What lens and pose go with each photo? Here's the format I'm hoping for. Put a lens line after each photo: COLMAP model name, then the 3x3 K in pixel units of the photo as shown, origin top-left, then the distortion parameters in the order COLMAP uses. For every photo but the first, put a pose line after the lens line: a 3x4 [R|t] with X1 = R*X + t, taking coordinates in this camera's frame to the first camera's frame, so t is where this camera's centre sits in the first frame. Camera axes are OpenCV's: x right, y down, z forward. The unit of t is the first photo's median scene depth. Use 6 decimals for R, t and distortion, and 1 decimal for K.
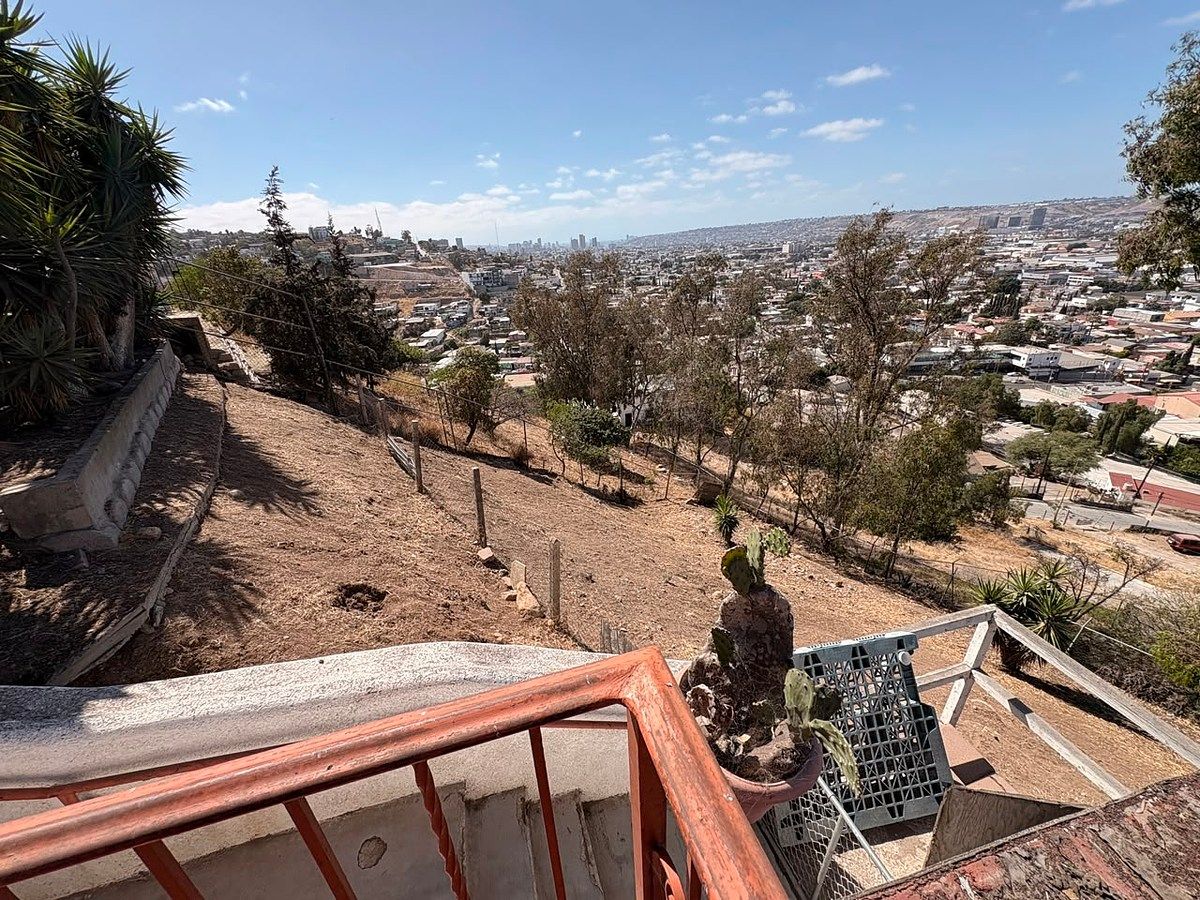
lens RADIAL K [[478.3, 0, 601.8], [0, 478.3, 451.0], [0, 0, 1]] dist [0.000252, 0.000388]
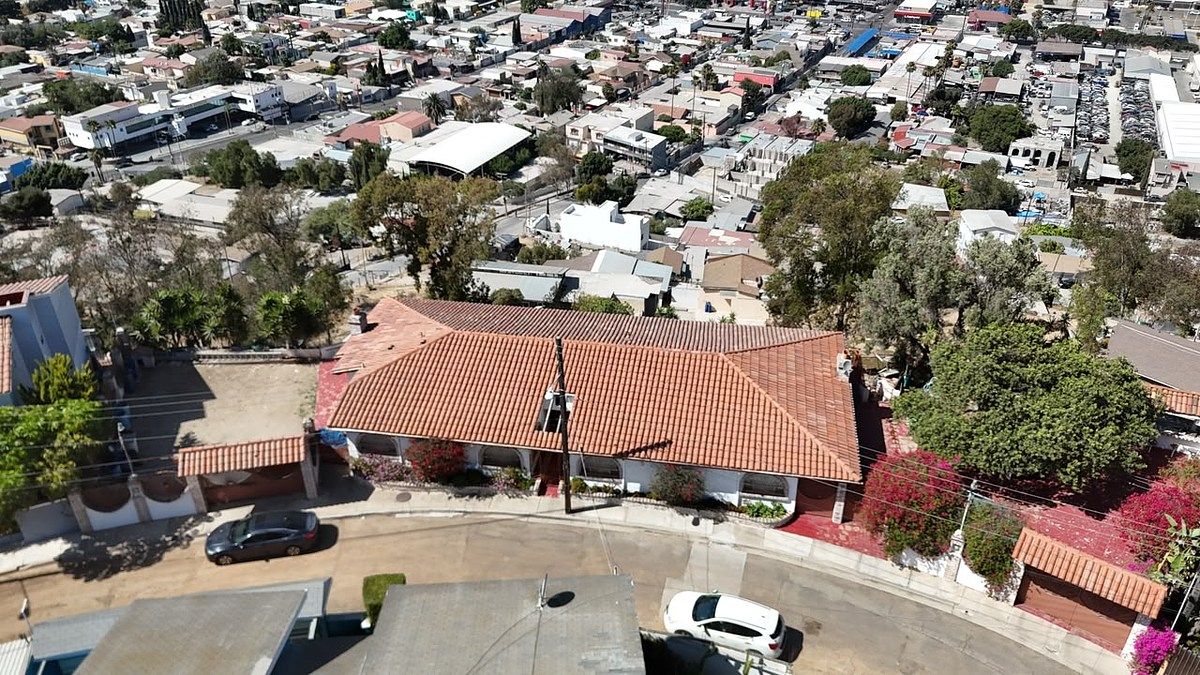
lens RADIAL K [[882.6, 0, 603.3], [0, 882.6, 329.9], [0, 0, 1]] dist [0.061535, -0.057851]
pose [[0.437112, -0.402717, 0.804209, -0.173822], [0.343581, 0.901108, 0.264493, -0.037467], [-0.831195, 0.160698, 0.532251, -0.181037]]
